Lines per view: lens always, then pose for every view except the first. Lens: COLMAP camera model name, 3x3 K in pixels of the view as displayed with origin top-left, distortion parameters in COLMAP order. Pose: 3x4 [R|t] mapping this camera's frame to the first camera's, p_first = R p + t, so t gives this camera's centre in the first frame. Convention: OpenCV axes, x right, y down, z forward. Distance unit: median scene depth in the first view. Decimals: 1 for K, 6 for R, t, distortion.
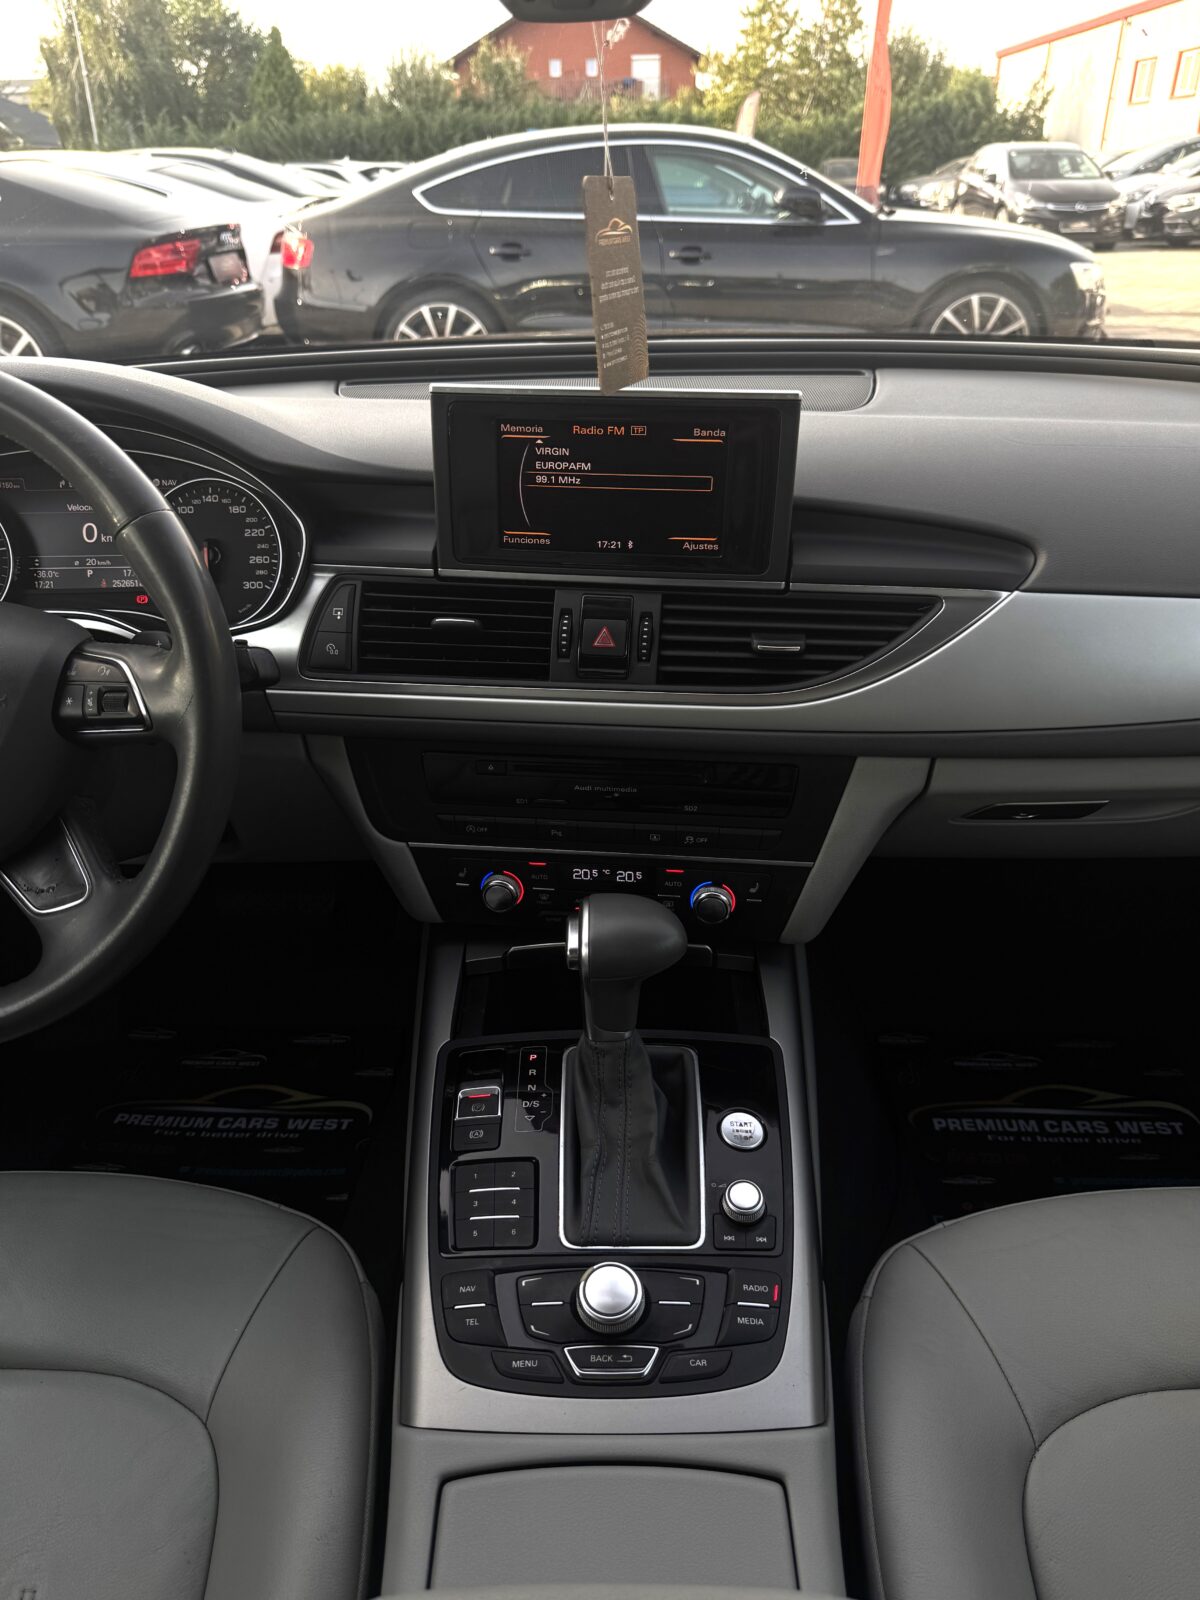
lens RADIAL K [[1157.4, 0, 587.4], [0, 1157.4, 797.1], [0, 0, 1]] dist [0.003228, -0.014606]
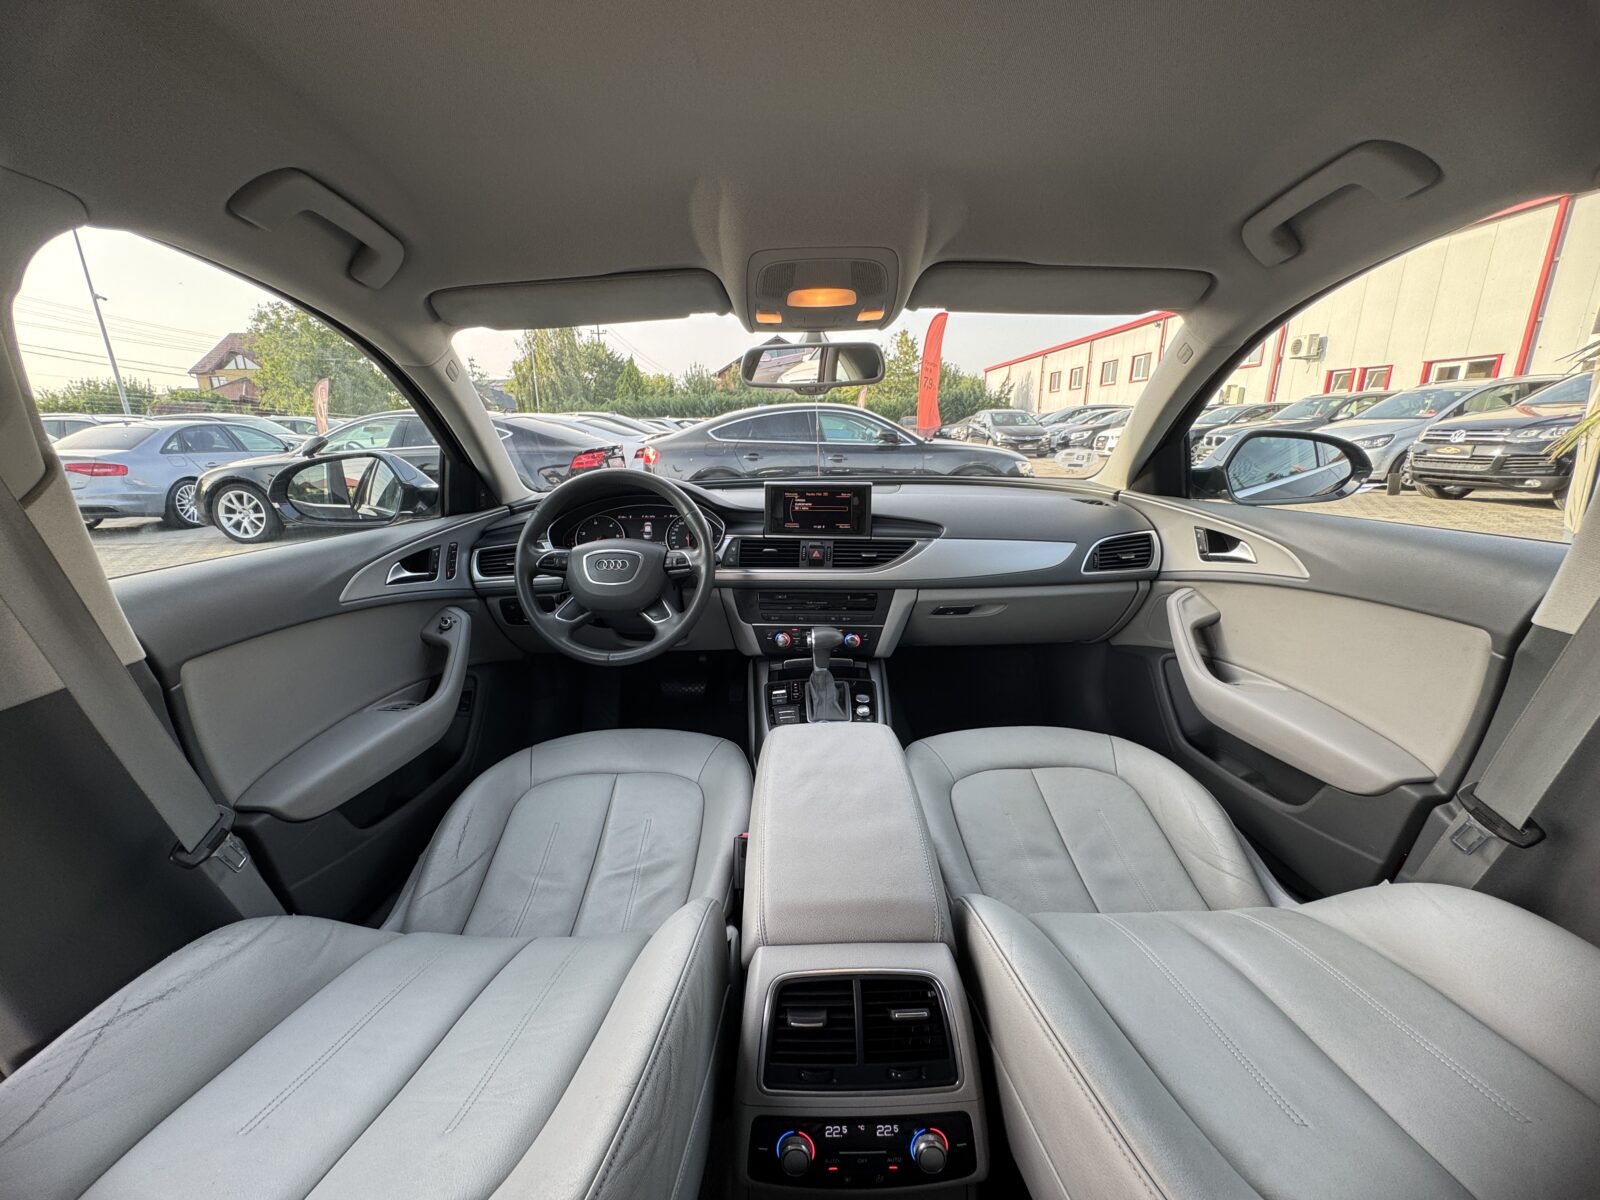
lens RADIAL K [[644.7, 0, 802.1], [0, 644.7, 602.6], [0, 0, 1]] dist [-0.000126, -0.000378]
pose [[0.999647, -0.007164, 0.025592, -0.069465], [0.012652, 0.975144, -0.221208, 0.377545], [-0.023371, 0.221454, 0.974891, -0.709748]]
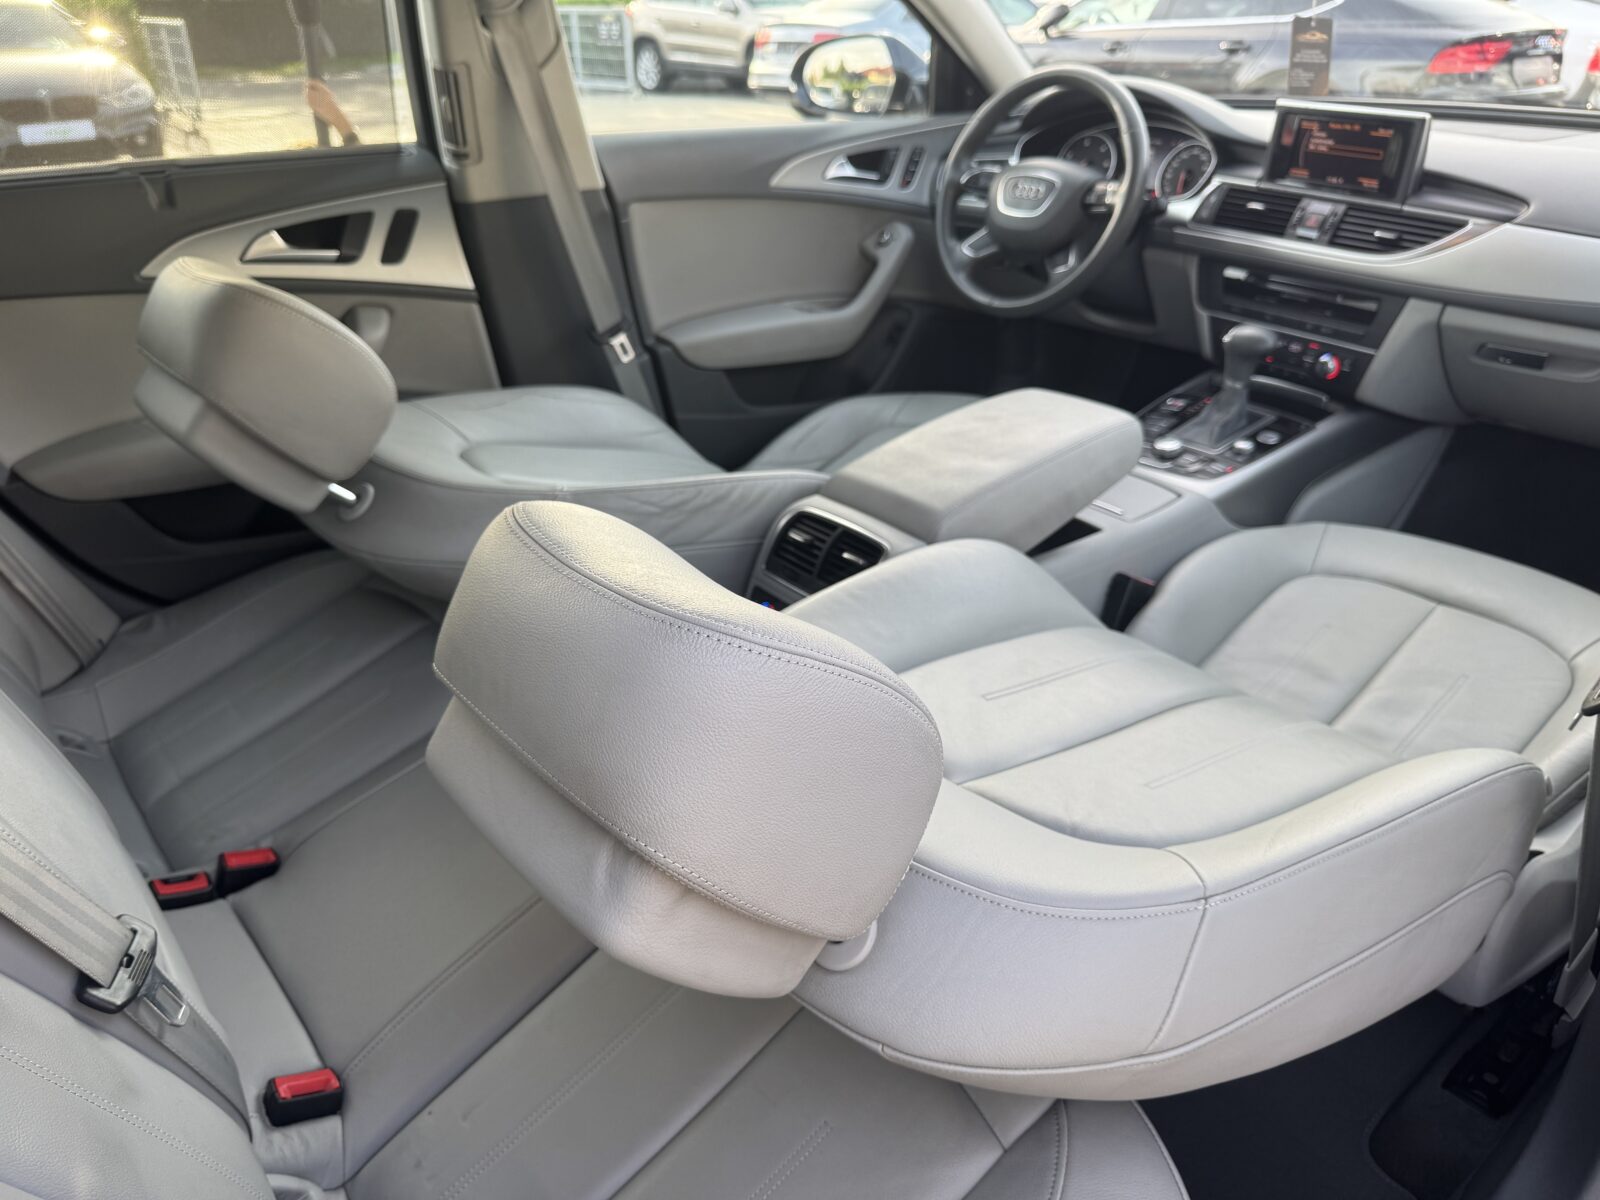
lens RADIAL K [[1157.4, 0, 801.5], [0, 1157.4, 588.2], [0, 0, 1]] dist [0.003228, -0.014606]
pose [[0.653471, 0.352337, -0.669951, 1.025504], [-0.354708, 0.924409, 0.140177, 0.504729], [0.668698, 0.146036, 0.729052, -1.063857]]
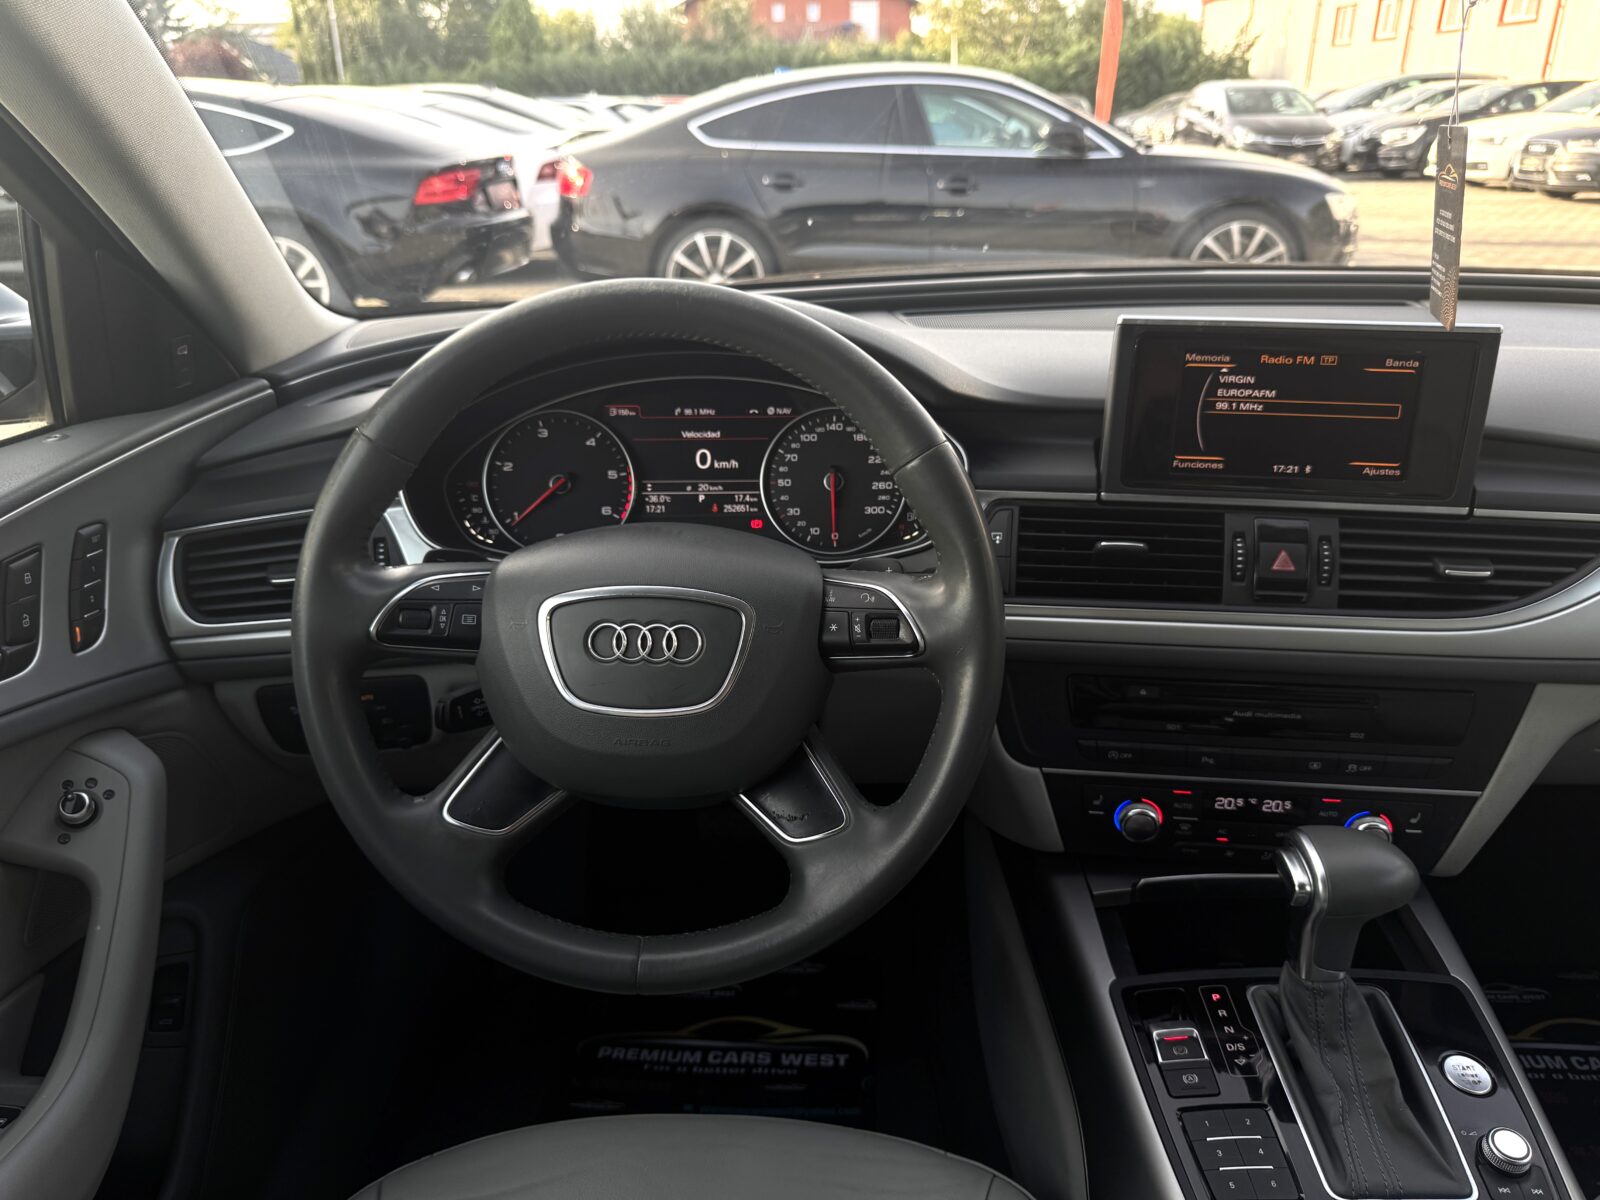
lens RADIAL K [[1157.4, 0, 798.1], [0, 1157.4, 610.3], [0, 0, 1]] dist [0.003228, -0.014606]
pose [[0.999995, 0.002773, -0.001562, -0.376131], [-0.002897, 0.996312, -0.085755, -0.010060], [0.001318, 0.085759, 0.996315, 0.014873]]
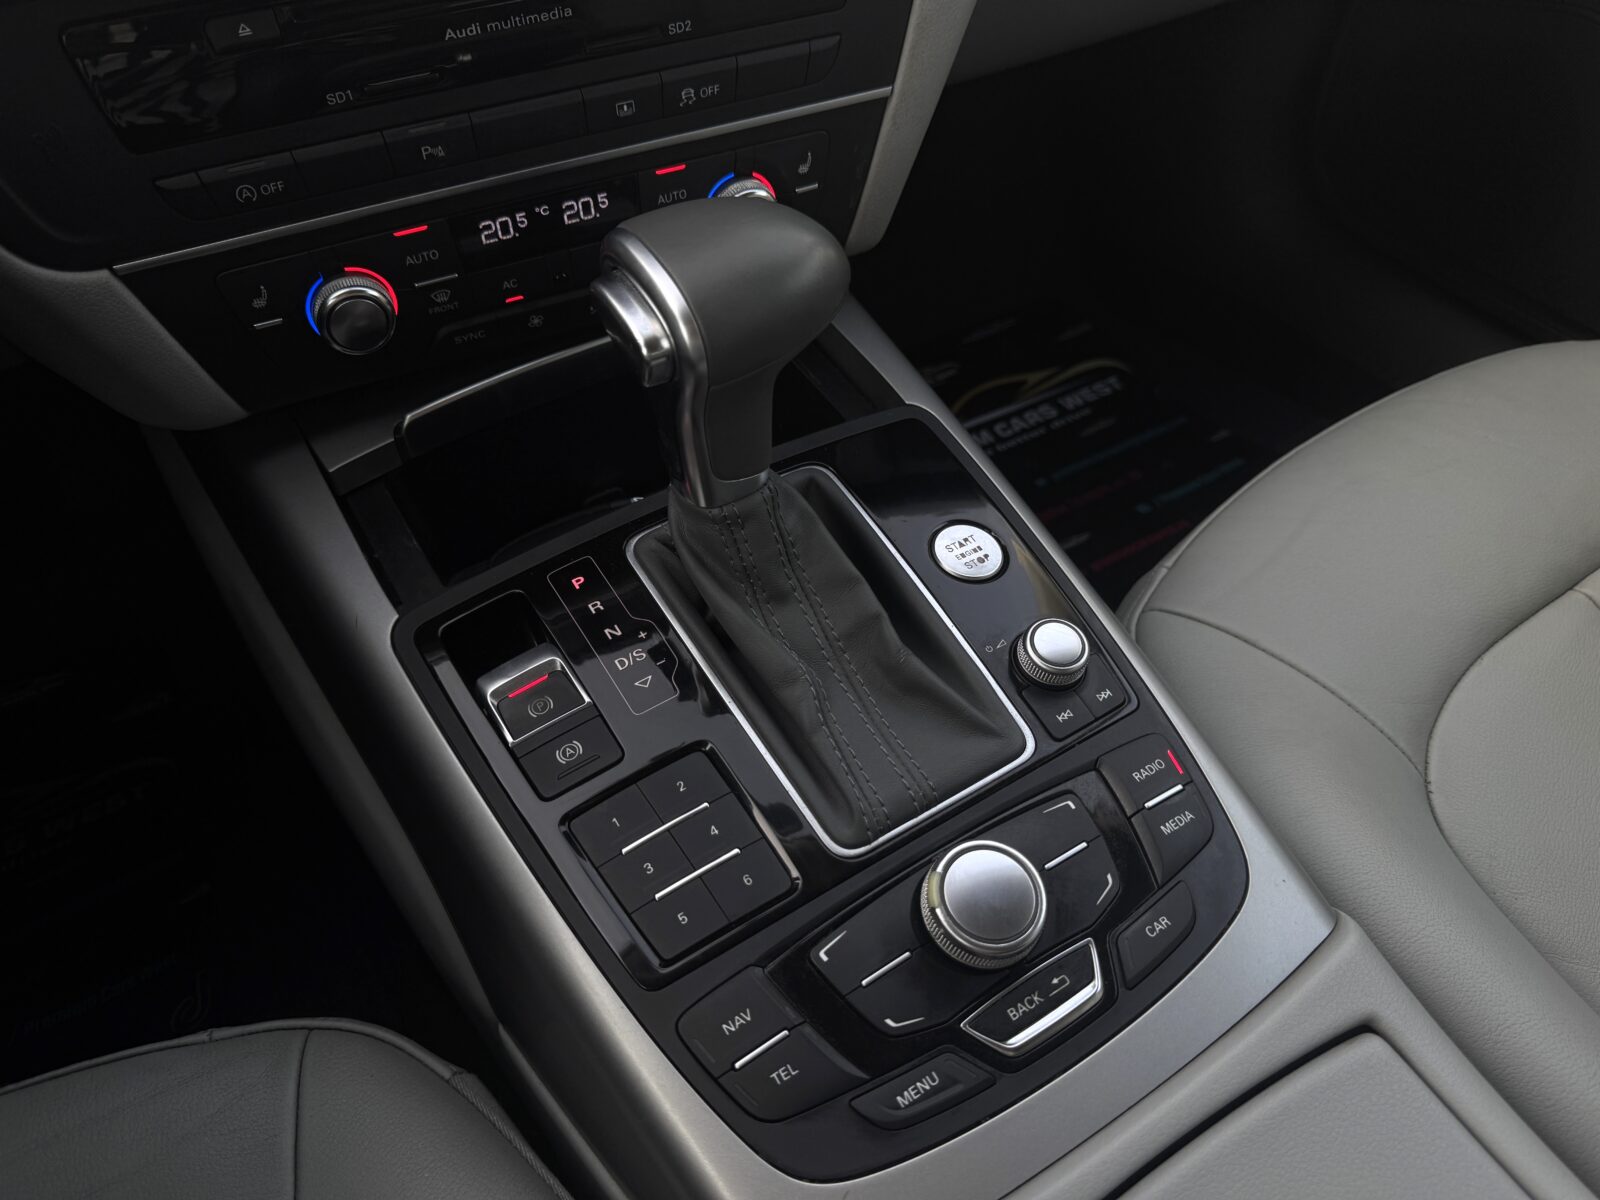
lens RADIAL K [[1157.4, 0, 796.6], [0, 1157.4, 619.8], [0, 0, 1]] dist [0.003228, -0.014606]
pose [[0.836419, -0.401116, 0.373510, -0.162135], [0.253158, 0.887160, 0.385820, 0.057525], [-0.486121, -0.228150, 0.843584, 0.473462]]
